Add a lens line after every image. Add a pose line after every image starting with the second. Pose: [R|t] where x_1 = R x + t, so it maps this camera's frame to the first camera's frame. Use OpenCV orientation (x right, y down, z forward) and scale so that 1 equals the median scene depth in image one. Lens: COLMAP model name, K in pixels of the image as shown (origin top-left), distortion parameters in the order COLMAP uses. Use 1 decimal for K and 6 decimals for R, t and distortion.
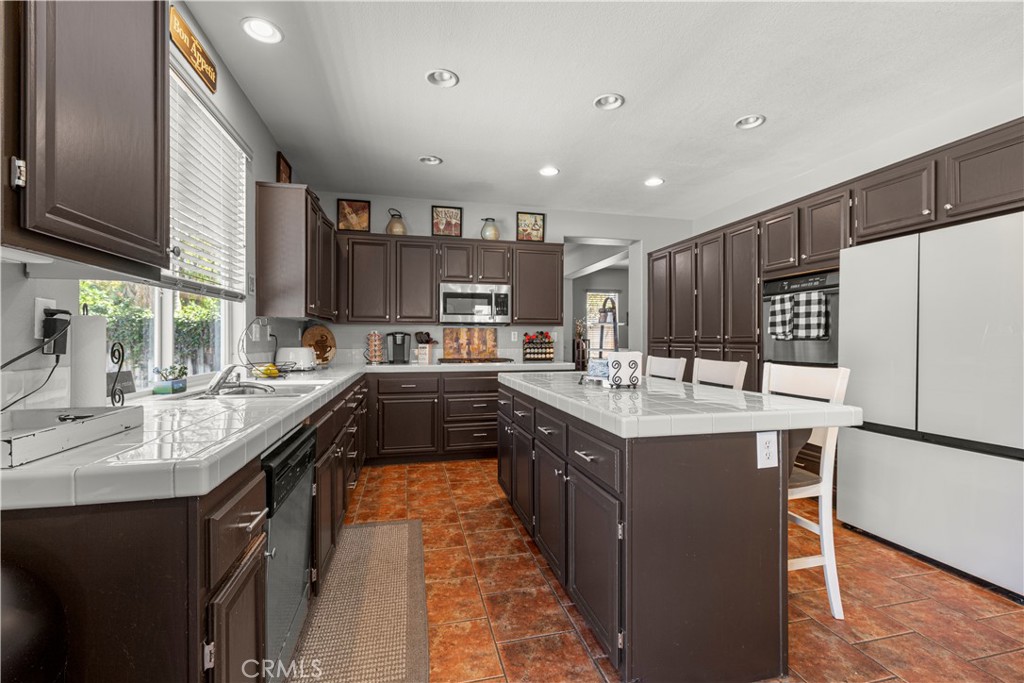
lens RADIAL K [[437.8, 0, 510.1], [0, 437.8, 338.7], [0, 0, 1]] dist [-0.001585, -0.000257]
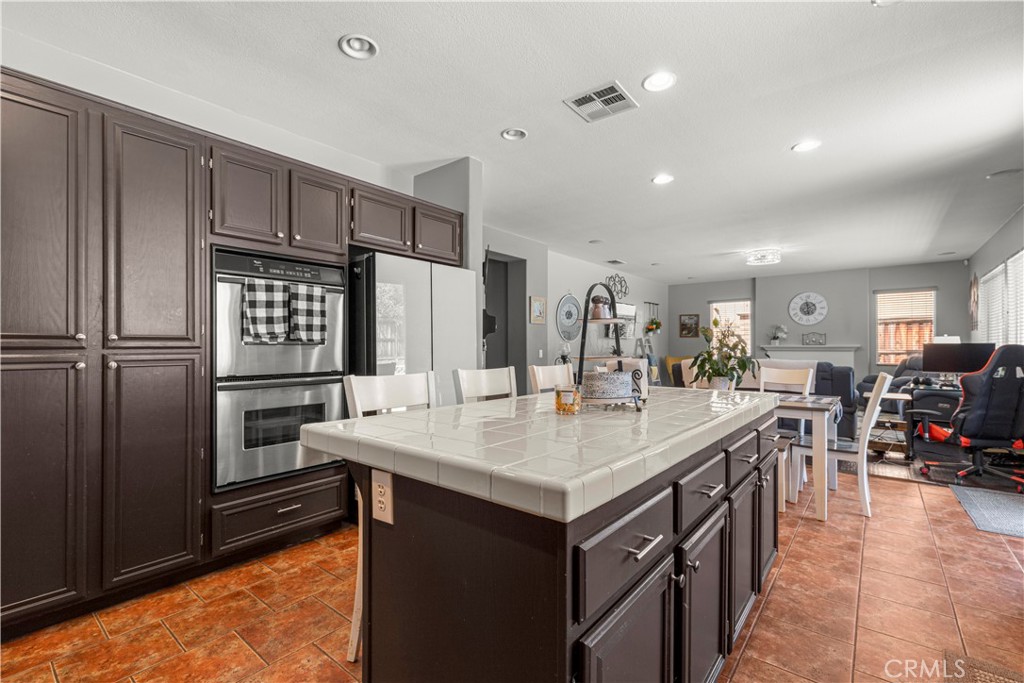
lens RADIAL K [[437.8, 0, 513.6], [0, 437.8, 345.5], [0, 0, 1]] dist [-0.001585, -0.000257]
pose [[-0.607510, -0.000951, 0.794311, -0.185086], [-0.004427, 0.999988, -0.002190, 0.005137], [-0.794299, -0.004847, -0.607507, 1.175417]]
